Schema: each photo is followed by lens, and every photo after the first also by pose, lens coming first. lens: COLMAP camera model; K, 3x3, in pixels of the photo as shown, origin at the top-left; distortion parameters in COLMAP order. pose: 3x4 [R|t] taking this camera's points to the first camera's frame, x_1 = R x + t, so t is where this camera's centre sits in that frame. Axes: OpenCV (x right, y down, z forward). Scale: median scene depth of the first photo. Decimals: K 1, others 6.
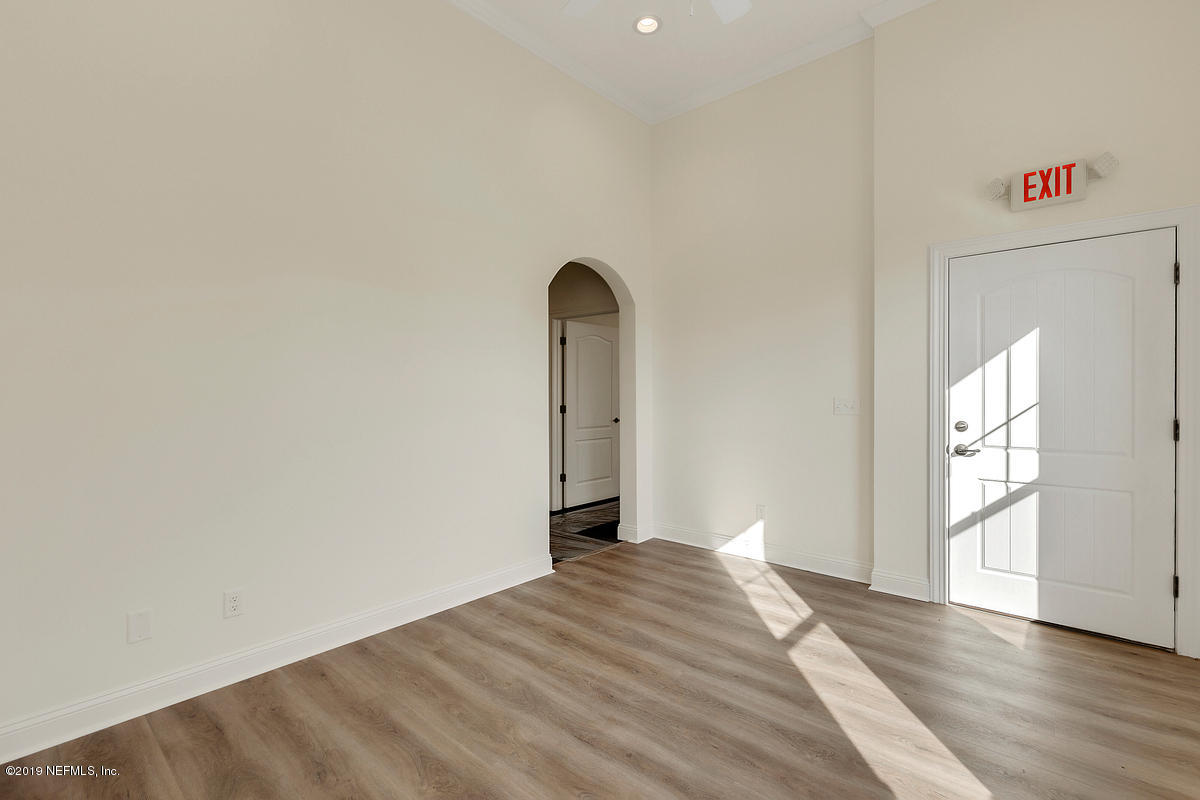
lens RADIAL K [[541.4, 0, 600.0], [0, 541.4, 400.0], [0, 0, 1]] dist [0.009967, 0.000054]
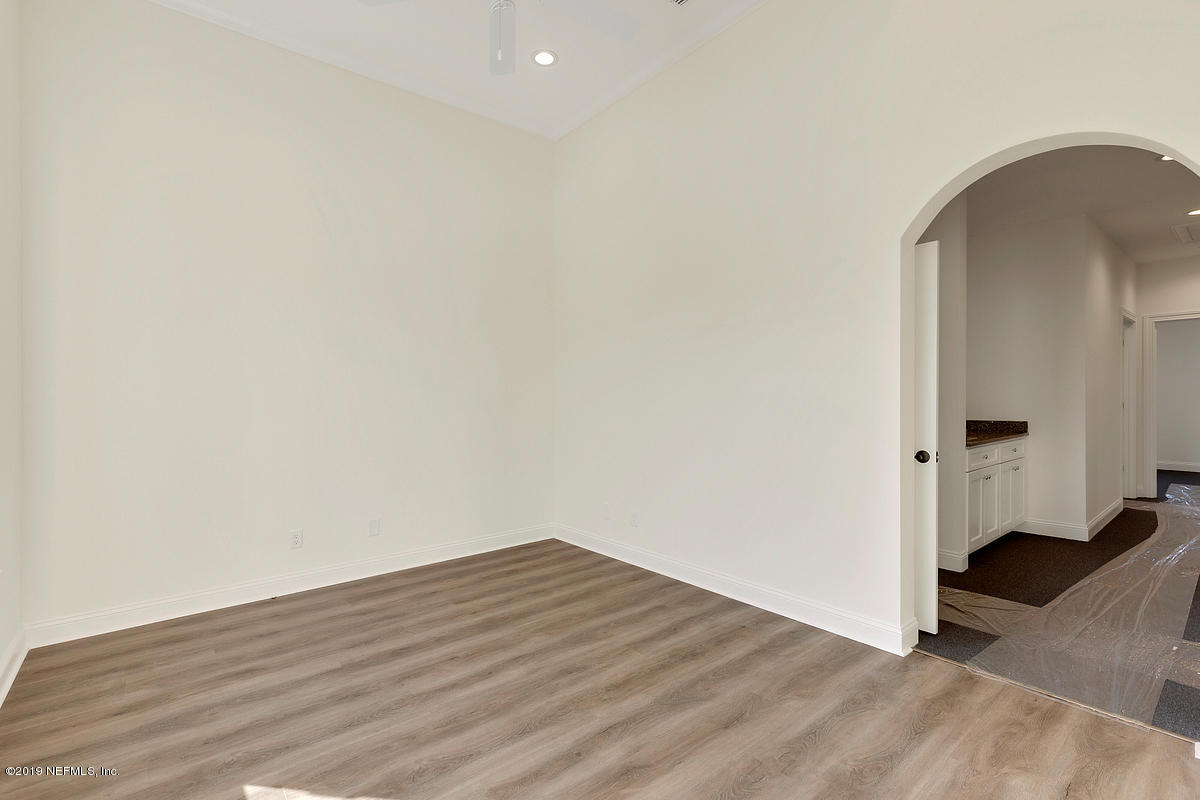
lens RADIAL K [[541.4, 0, 600.0], [0, 541.4, 400.0], [0, 0, 1]] dist [0.009967, 0.000054]
pose [[-0.151029, 0.013870, -0.988432, 0.930524], [-0.001488, 0.999897, 0.014258, -0.024402], [0.988528, 0.003624, -0.150993, 1.034726]]
